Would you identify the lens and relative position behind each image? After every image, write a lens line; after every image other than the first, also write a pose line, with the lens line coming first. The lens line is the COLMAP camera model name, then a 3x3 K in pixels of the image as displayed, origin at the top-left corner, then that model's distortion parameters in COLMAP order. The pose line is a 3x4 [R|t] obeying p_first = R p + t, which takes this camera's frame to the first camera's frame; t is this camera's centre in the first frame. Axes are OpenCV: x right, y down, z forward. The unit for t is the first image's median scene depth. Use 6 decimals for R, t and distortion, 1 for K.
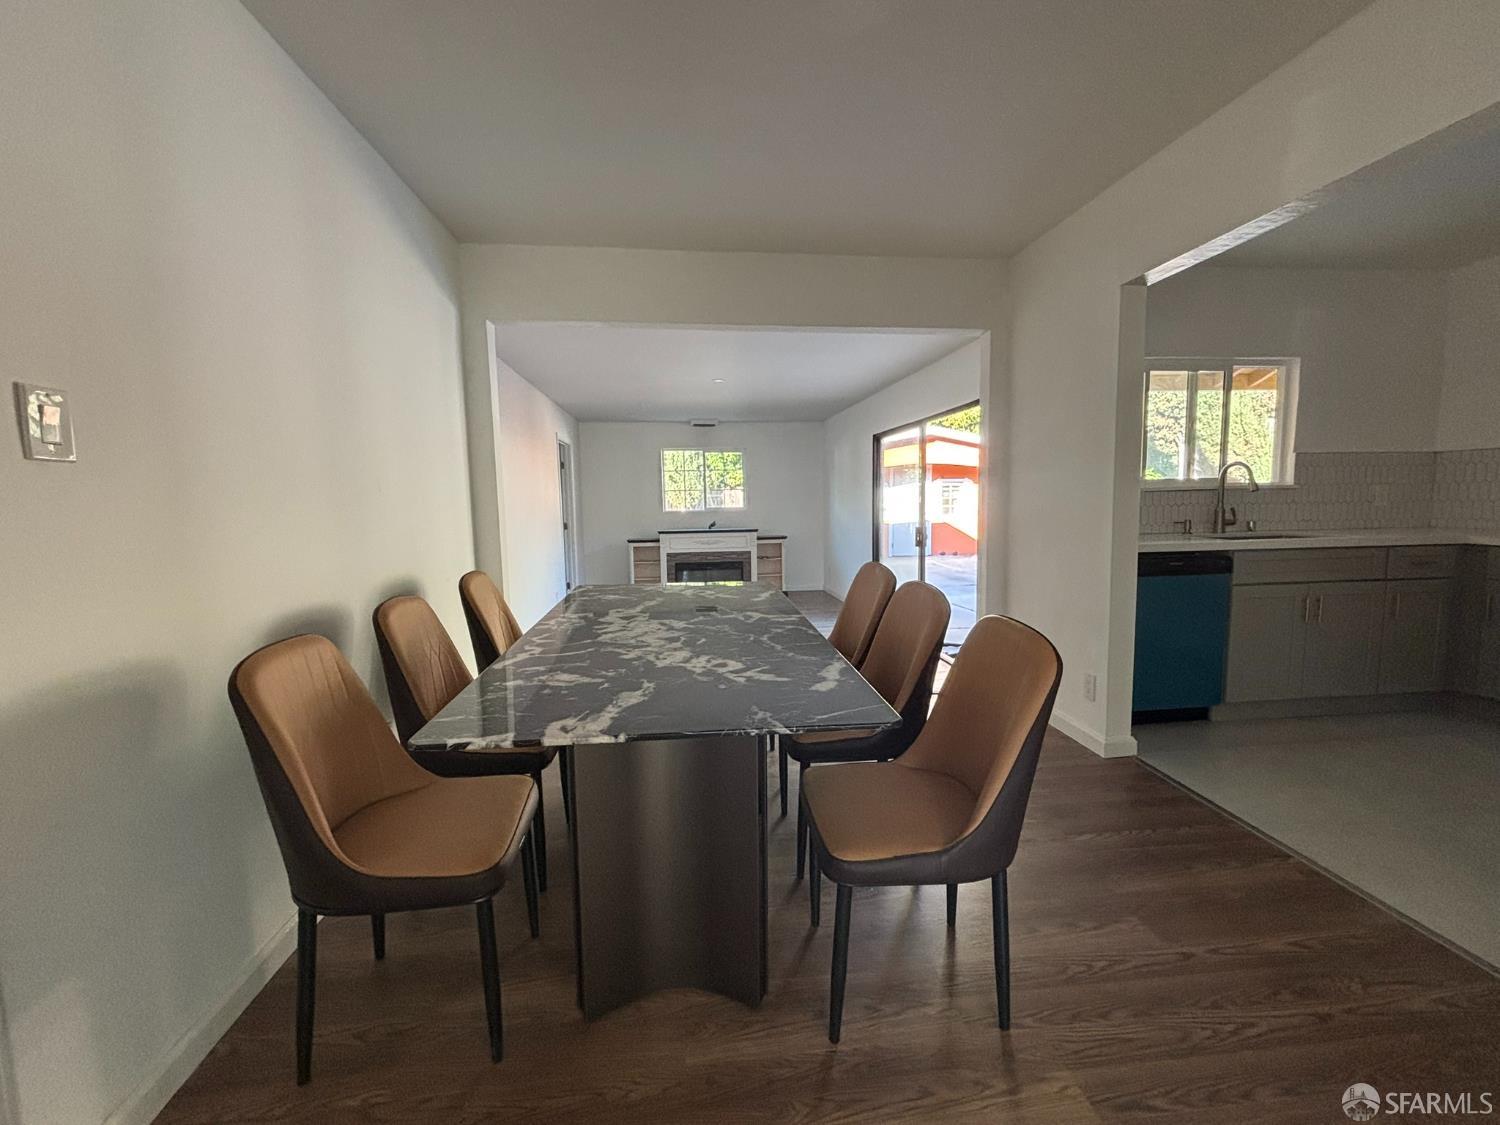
lens RADIAL K [[606.8, 0, 746.5], [0, 606.8, 570.7], [0, 0, 1]] dist [-0.001592, -0.000376]
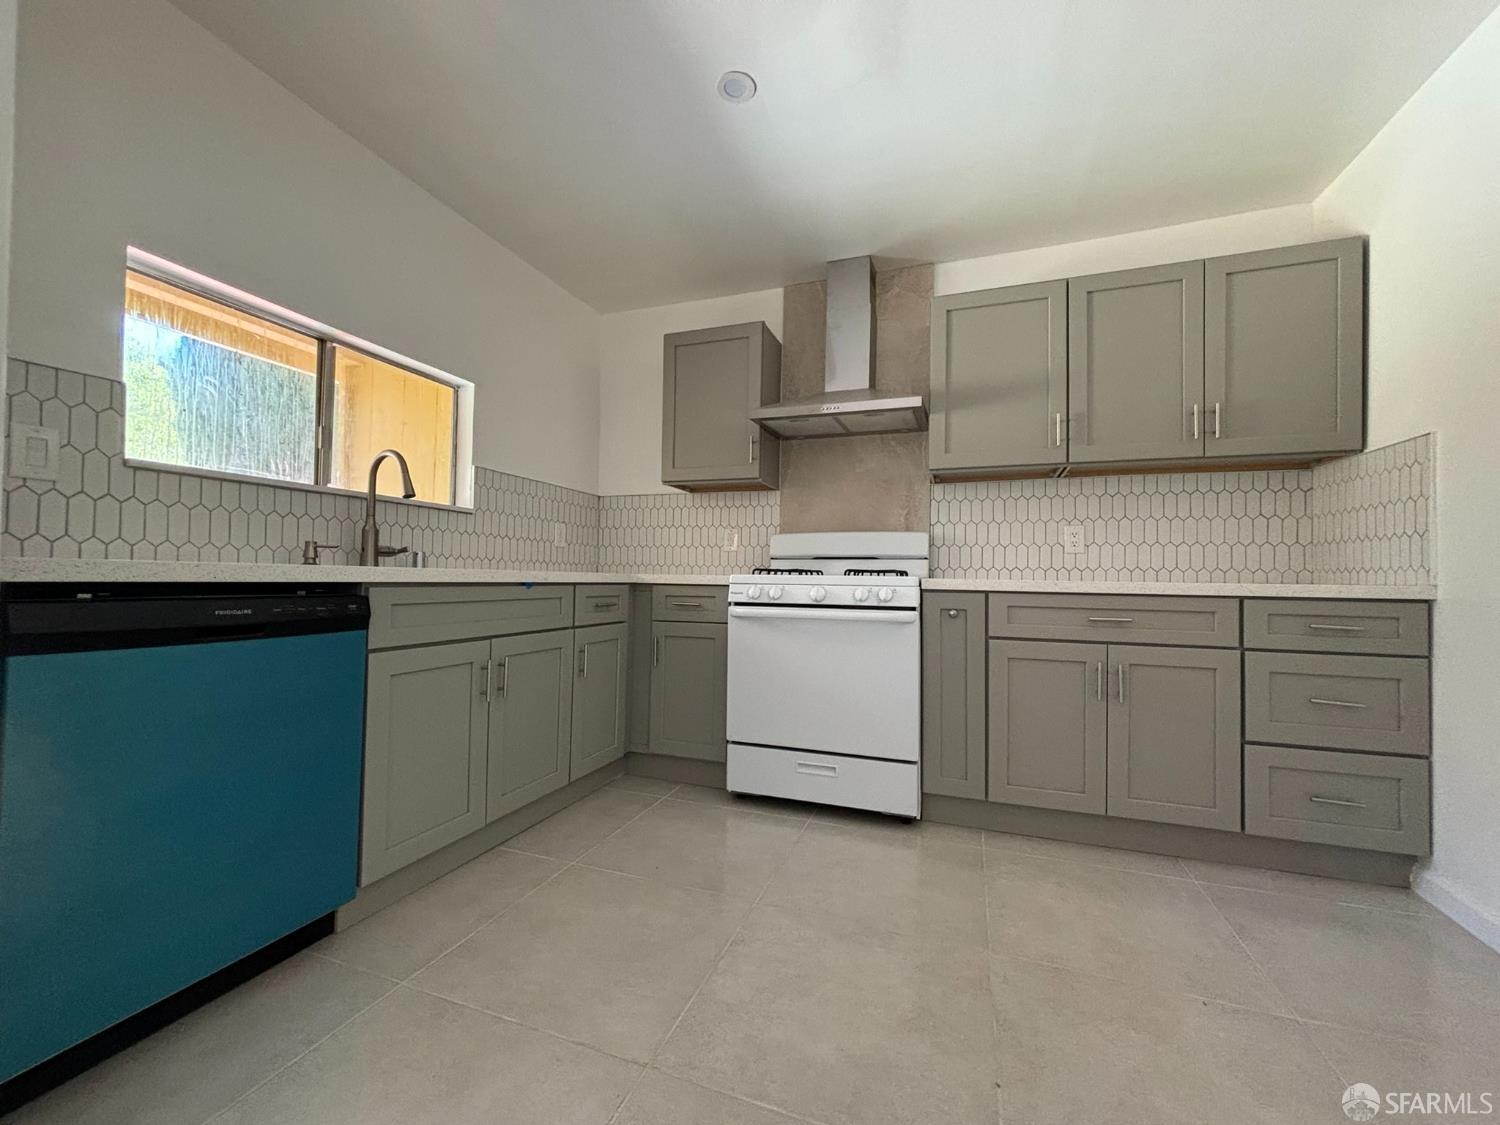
lens RADIAL K [[591.4, 0, 748.3], [0, 591.4, 572.6], [0, 0, 1]] dist [0.001979, 0.000186]
pose [[0.426974, 0.041894, 0.903293, 0.435850], [0.078203, 0.993473, -0.083042, 0.022158], [-0.900876, 0.106097, 0.420911, 0.442703]]
